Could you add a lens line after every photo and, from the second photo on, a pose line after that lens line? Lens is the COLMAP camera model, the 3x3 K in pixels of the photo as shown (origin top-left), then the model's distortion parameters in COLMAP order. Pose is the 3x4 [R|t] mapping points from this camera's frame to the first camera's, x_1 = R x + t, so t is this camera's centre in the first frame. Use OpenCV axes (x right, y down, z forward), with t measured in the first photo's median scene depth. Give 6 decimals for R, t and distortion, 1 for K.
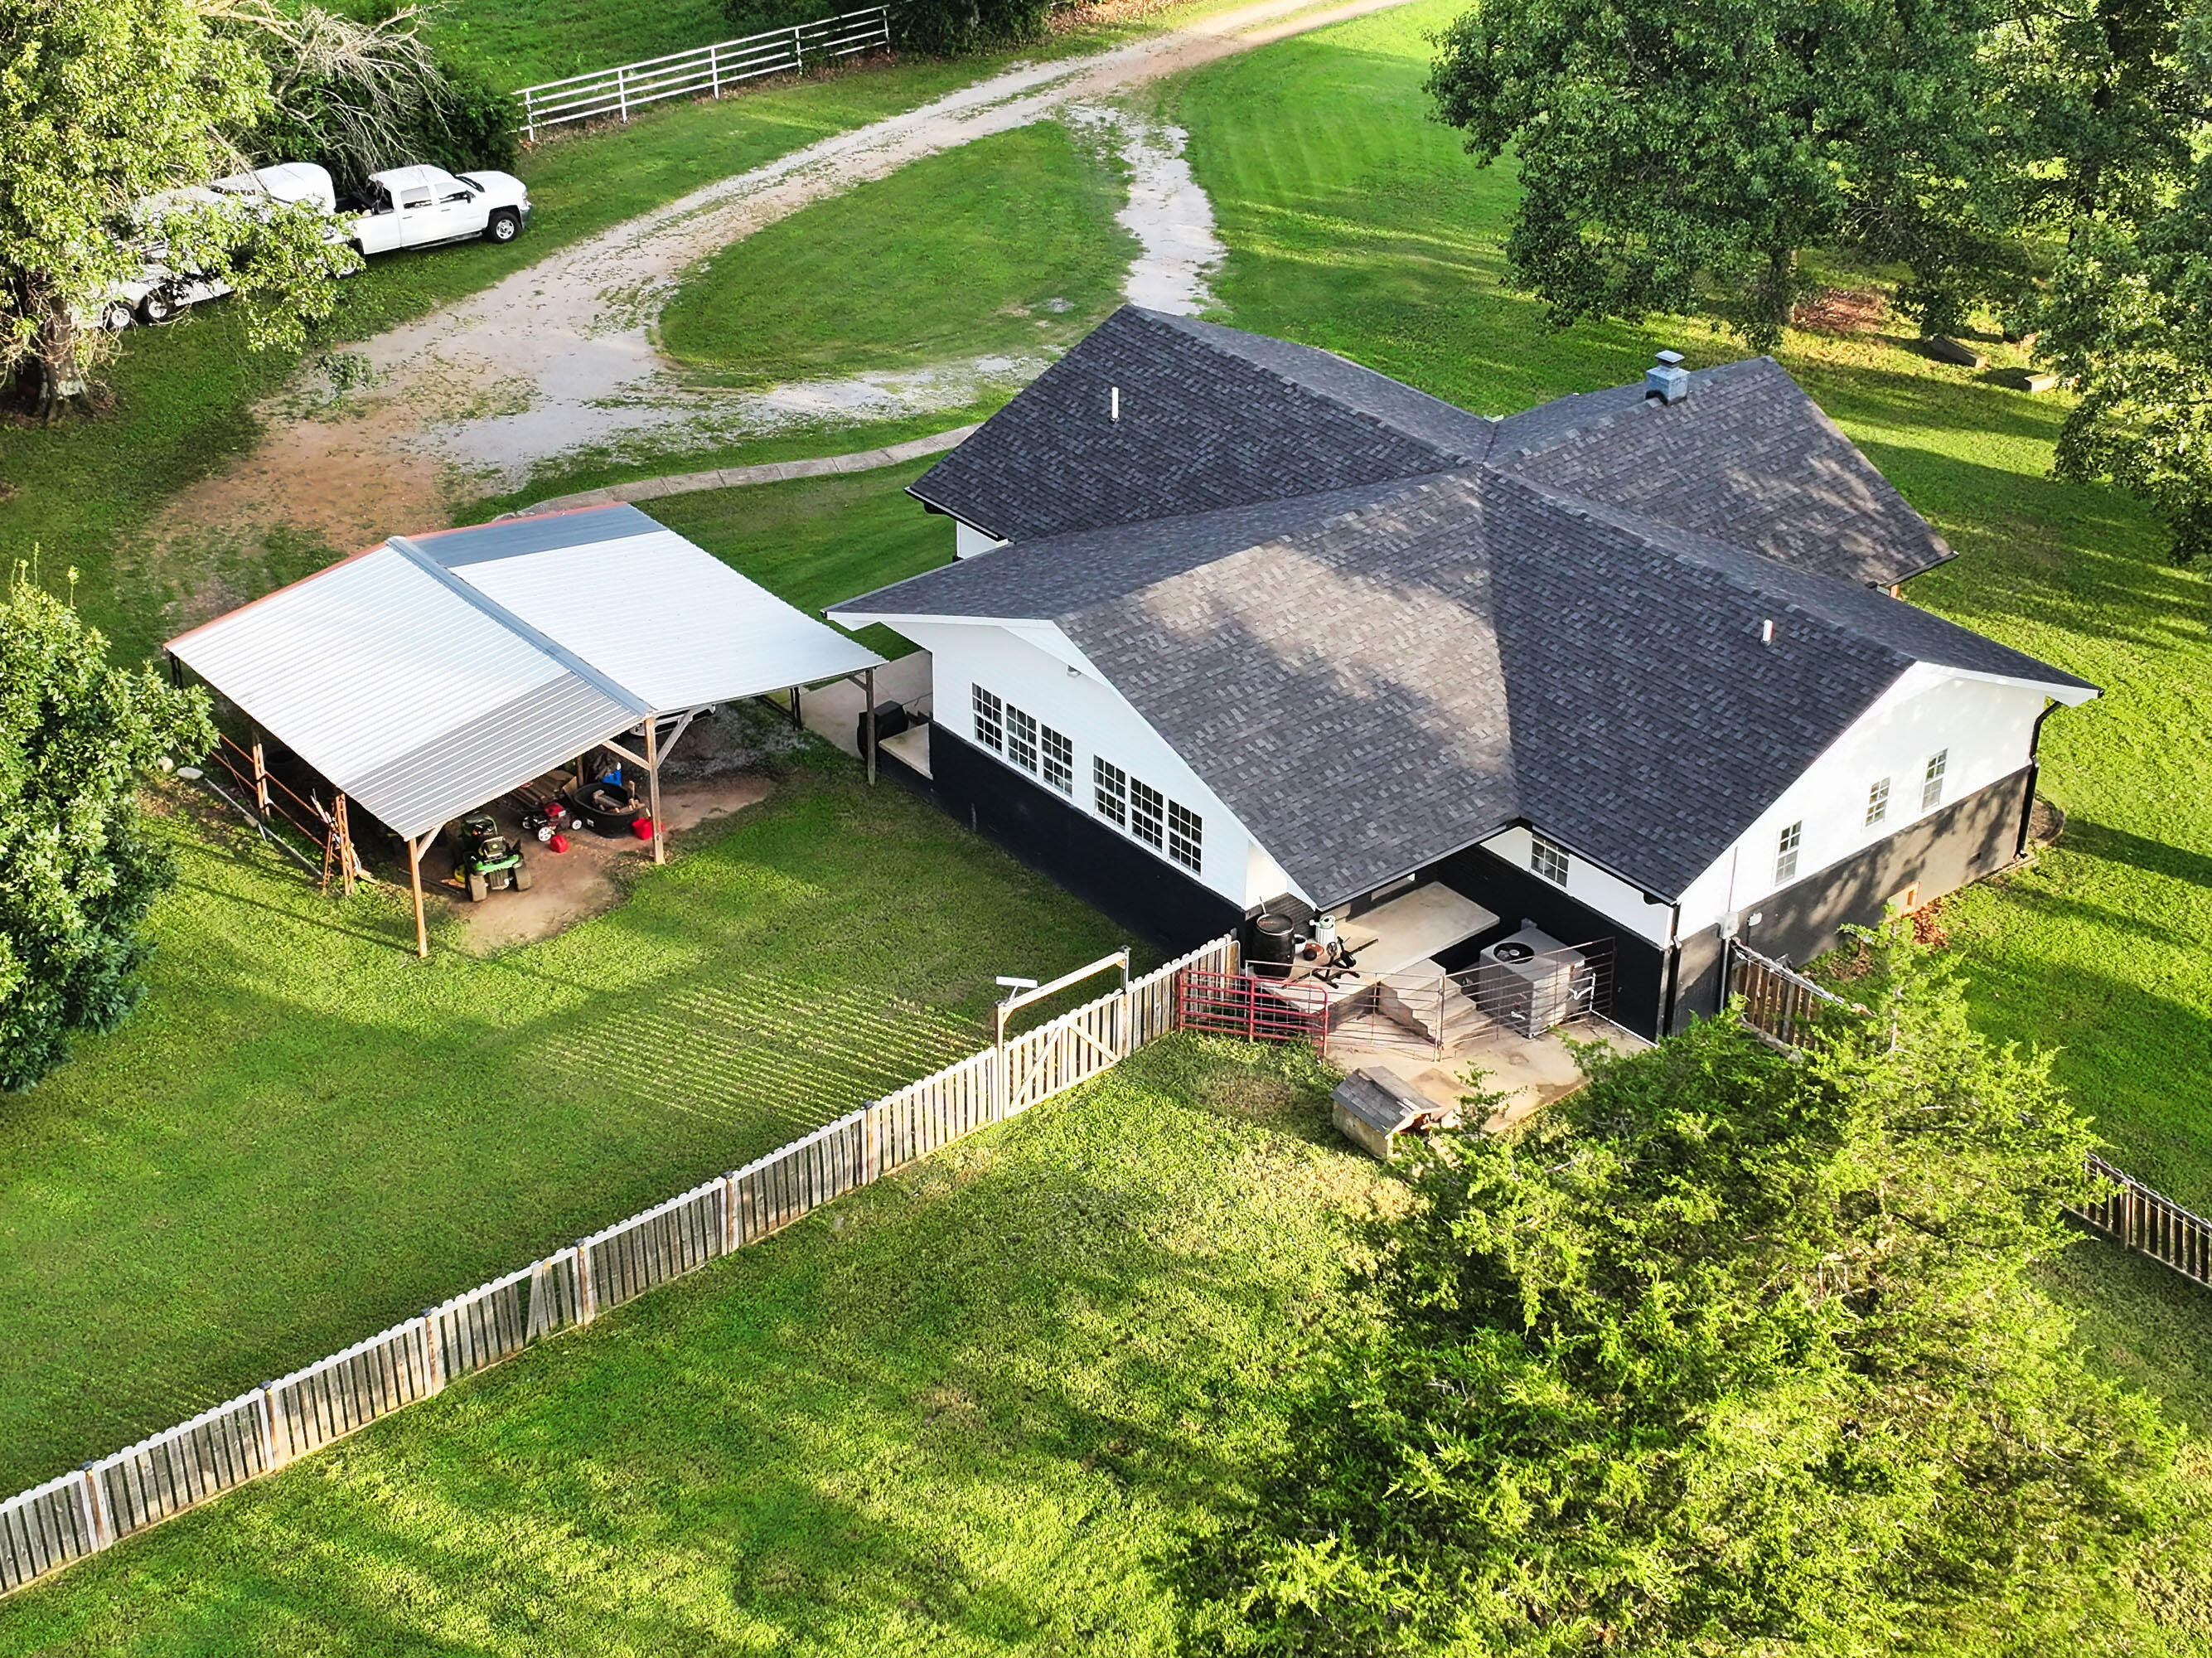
lens RADIAL K [[3358.8, 0, 1106.0], [0, 3358.8, 829.0], [0, 0, 1]] dist [0.012867, -0.078116]
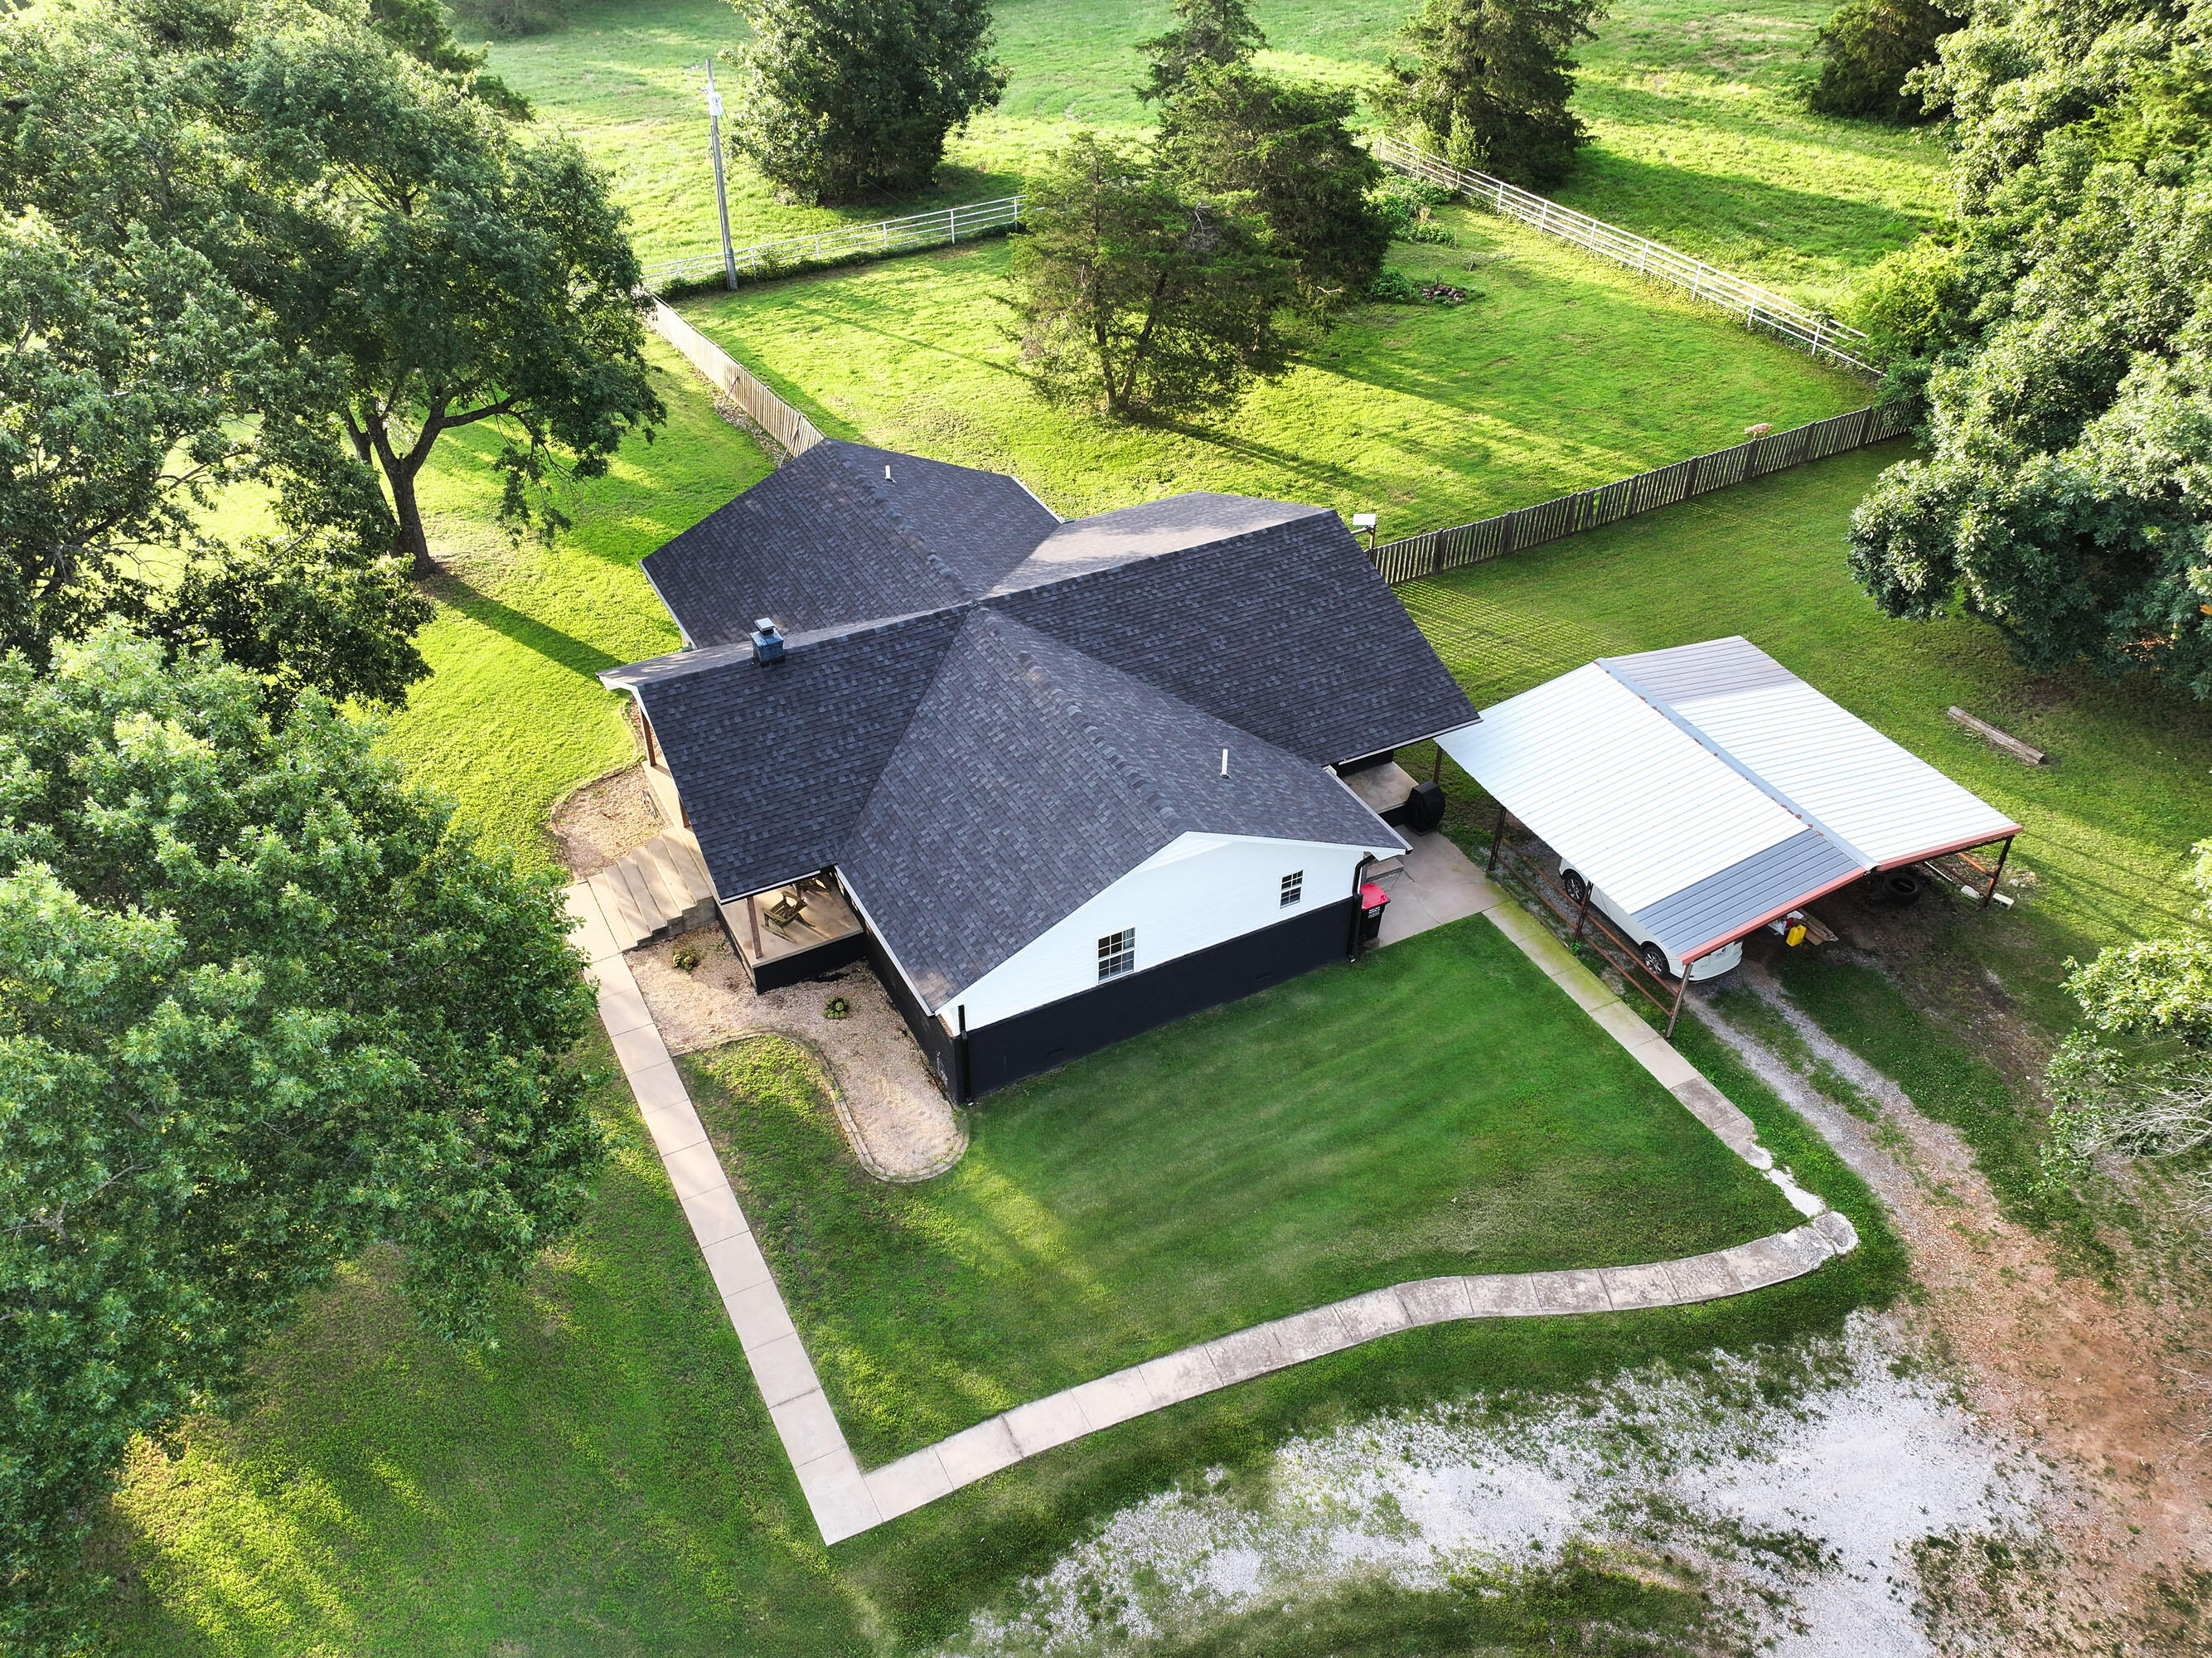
lens RADIAL K [[1756.2, 0, 1106.0], [0, 1756.2, 829.0], [0, 0, 1]] dist [0.009123, -0.008149]
pose [[-0.976858, -0.138410, 0.163070, -0.060993], [0.100428, 0.376330, 0.921026, -0.711008], [-0.188847, 0.916089, -0.353721, 1.354703]]
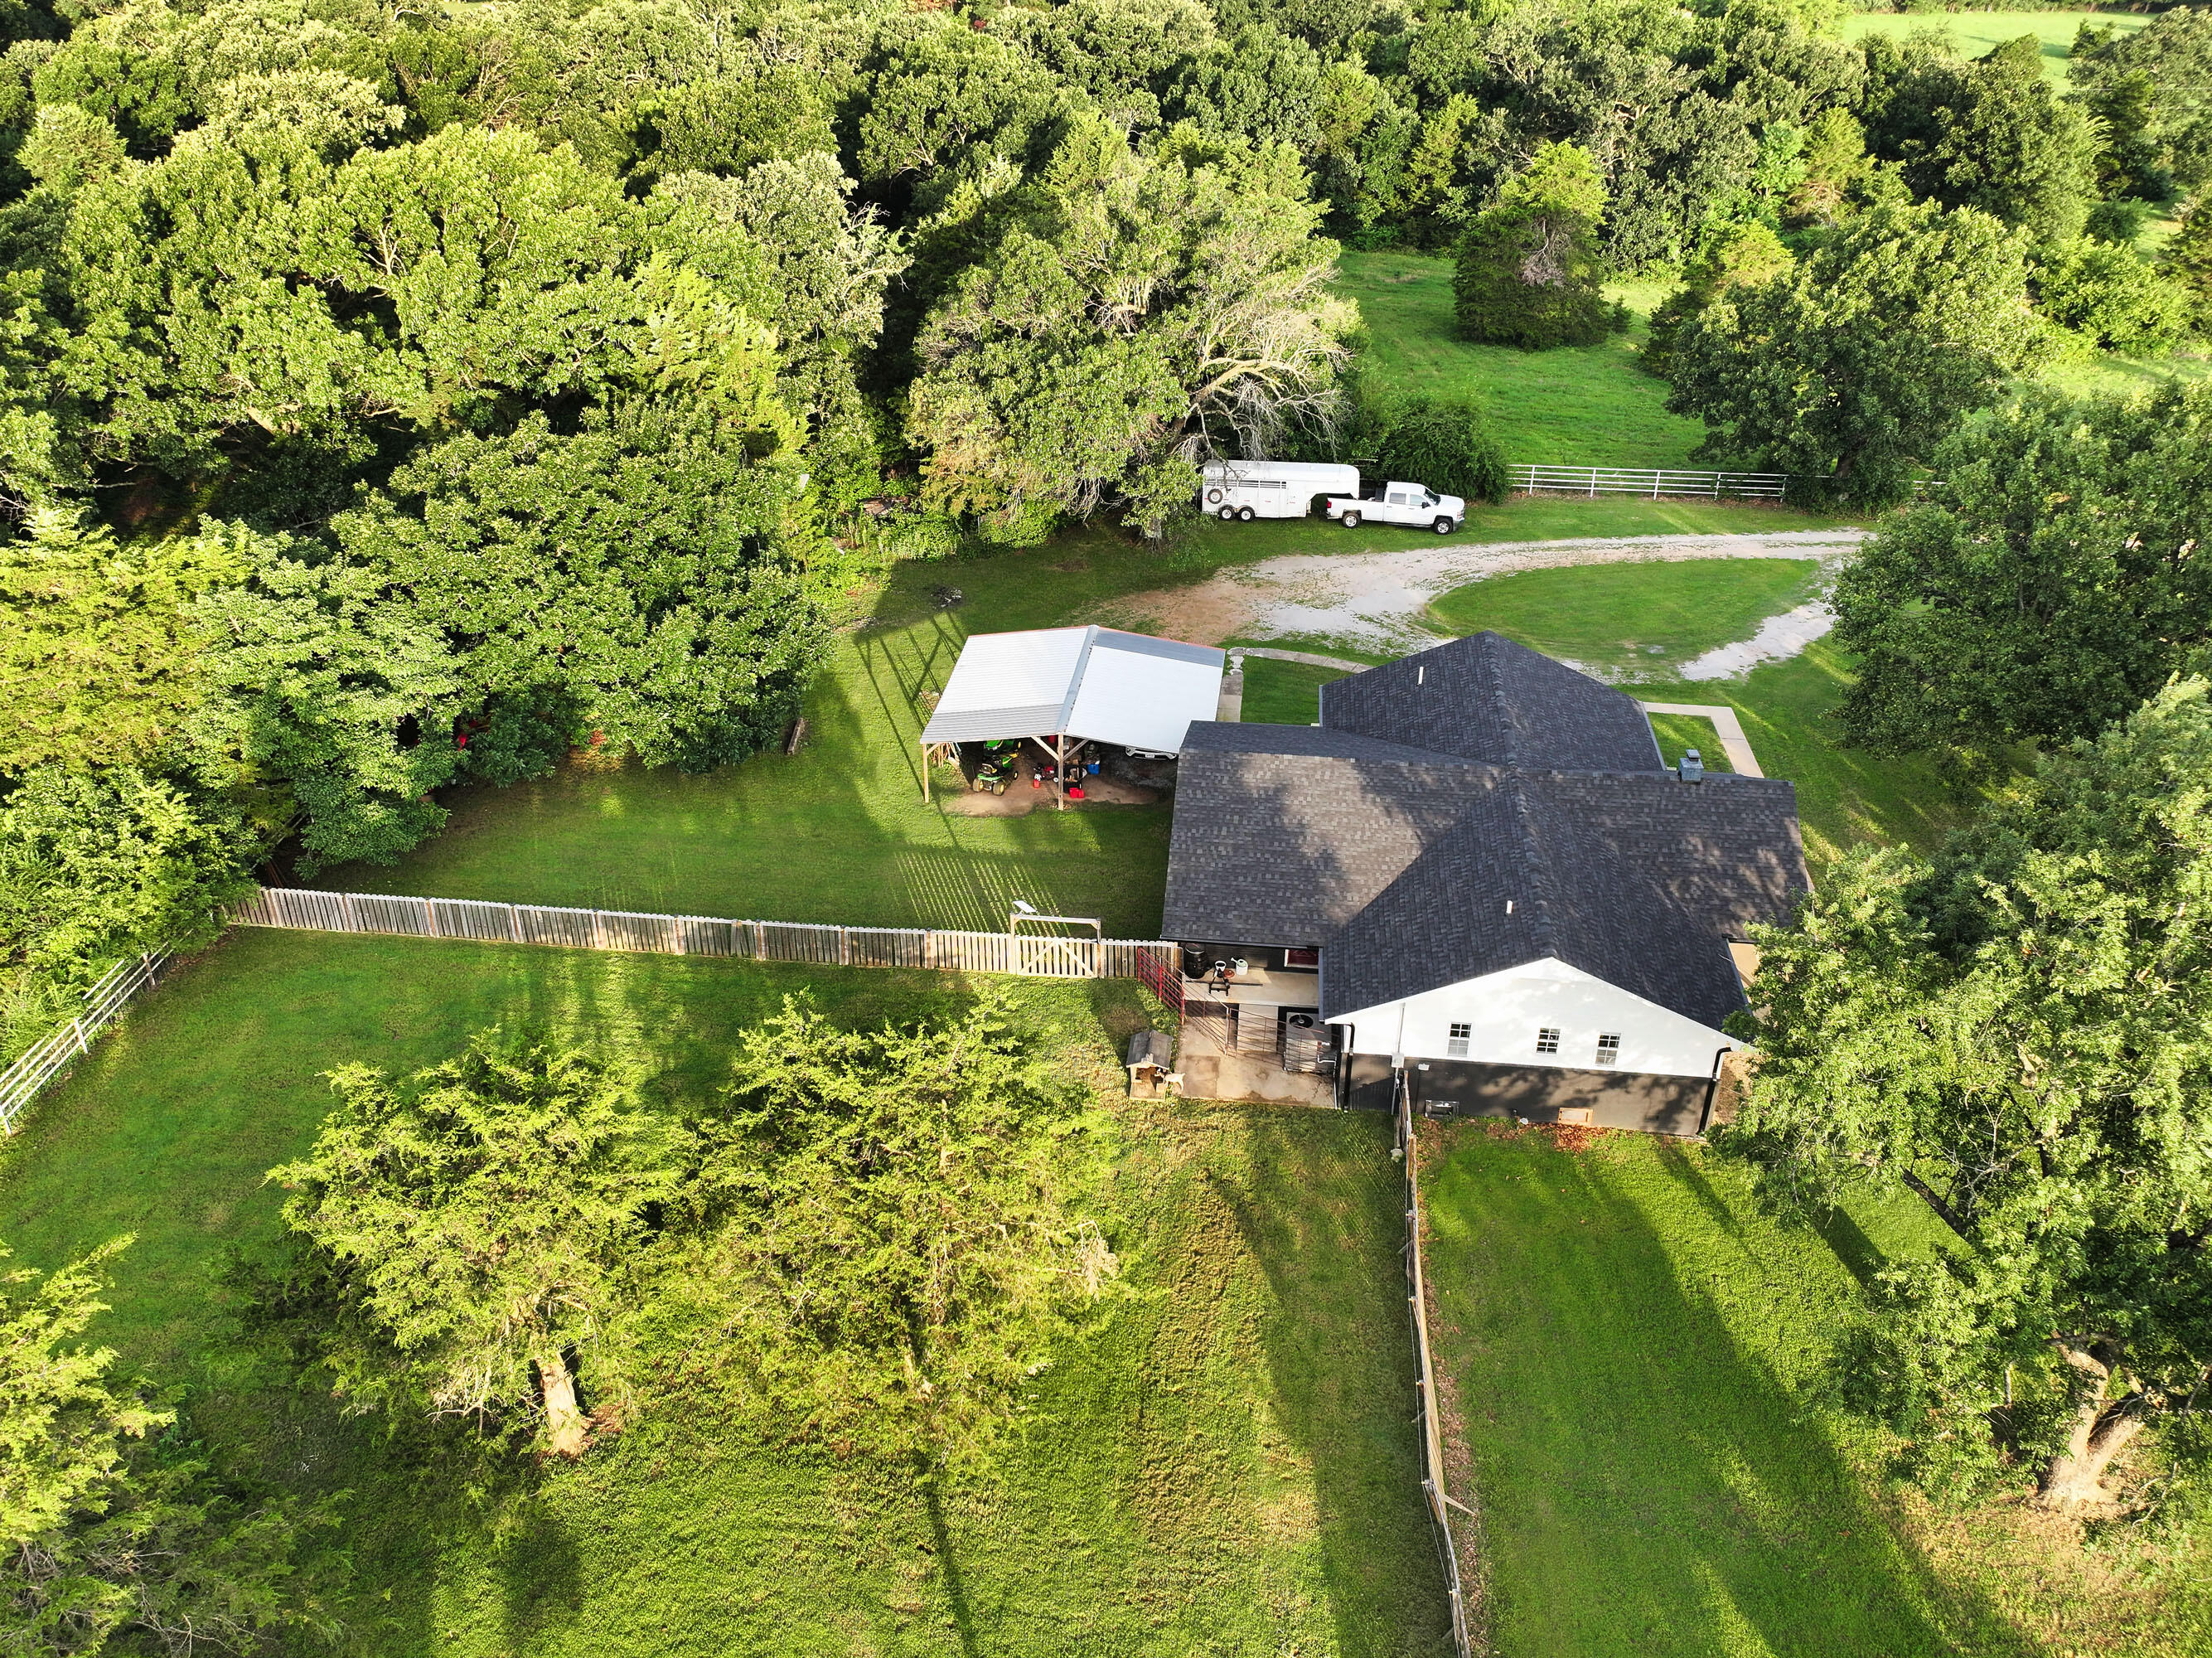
lens RADIAL K [[1756.2, 0, 1106.0], [0, 1756.2, 829.0], [0, 0, 1]] dist [0.009123, -0.008149]
pose [[0.693360, 0.363409, -0.622243, 0.536504], [-0.364856, 0.921696, 0.131742, -0.125808], [0.621395, 0.135684, 0.771659, 0.226969]]
